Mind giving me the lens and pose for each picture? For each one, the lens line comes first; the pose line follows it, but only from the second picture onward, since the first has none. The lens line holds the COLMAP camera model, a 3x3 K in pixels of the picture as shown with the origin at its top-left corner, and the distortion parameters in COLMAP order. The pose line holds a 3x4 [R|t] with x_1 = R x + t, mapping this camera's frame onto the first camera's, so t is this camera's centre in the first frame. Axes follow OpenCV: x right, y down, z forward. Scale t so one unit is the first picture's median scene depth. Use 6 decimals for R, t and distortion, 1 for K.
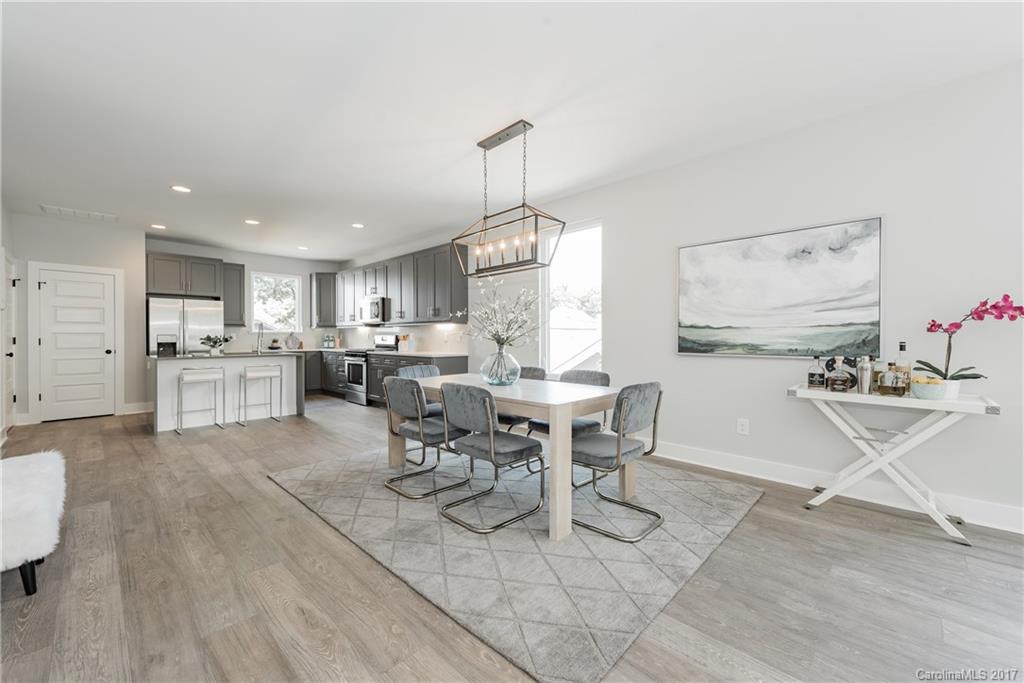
lens RADIAL K [[400.7, 0, 514.8], [0, 400.7, 336.8], [0, 0, 1]] dist [0.000348, -0.002845]
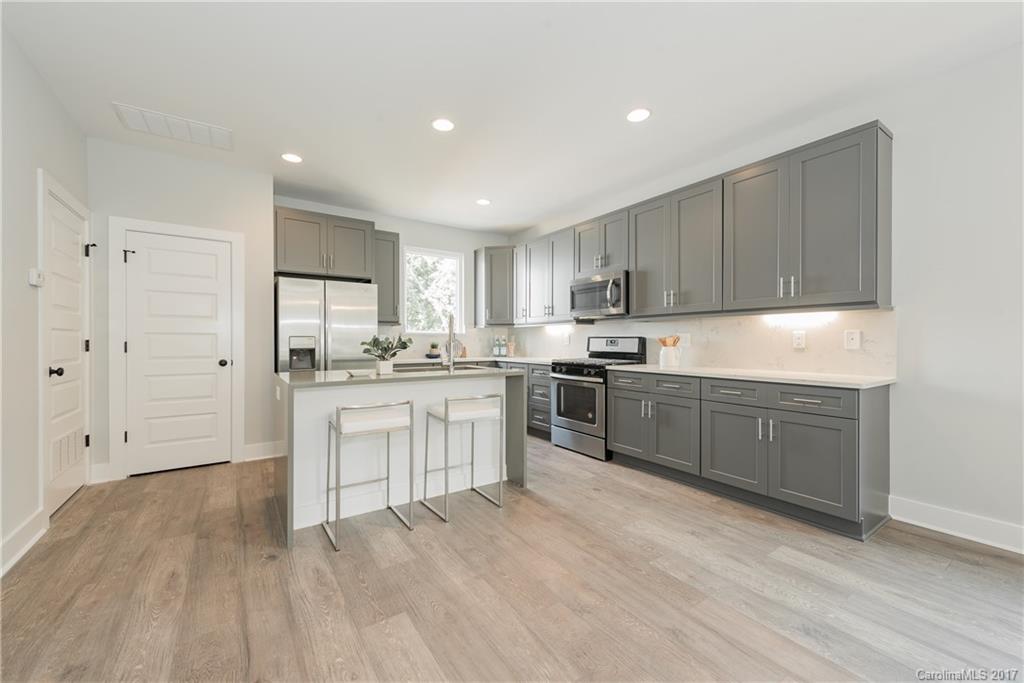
lens RADIAL K [[406.1, 0, 512.0], [0, 406.1, 341.5], [0, 0, 1]] dist [-0.000274, -0.000029]
pose [[0.976323, 0.001690, -0.216310, -0.399701], [-0.001218, 0.999997, 0.002314, 0.001353], [0.216313, -0.001996, 0.976322, 0.436827]]
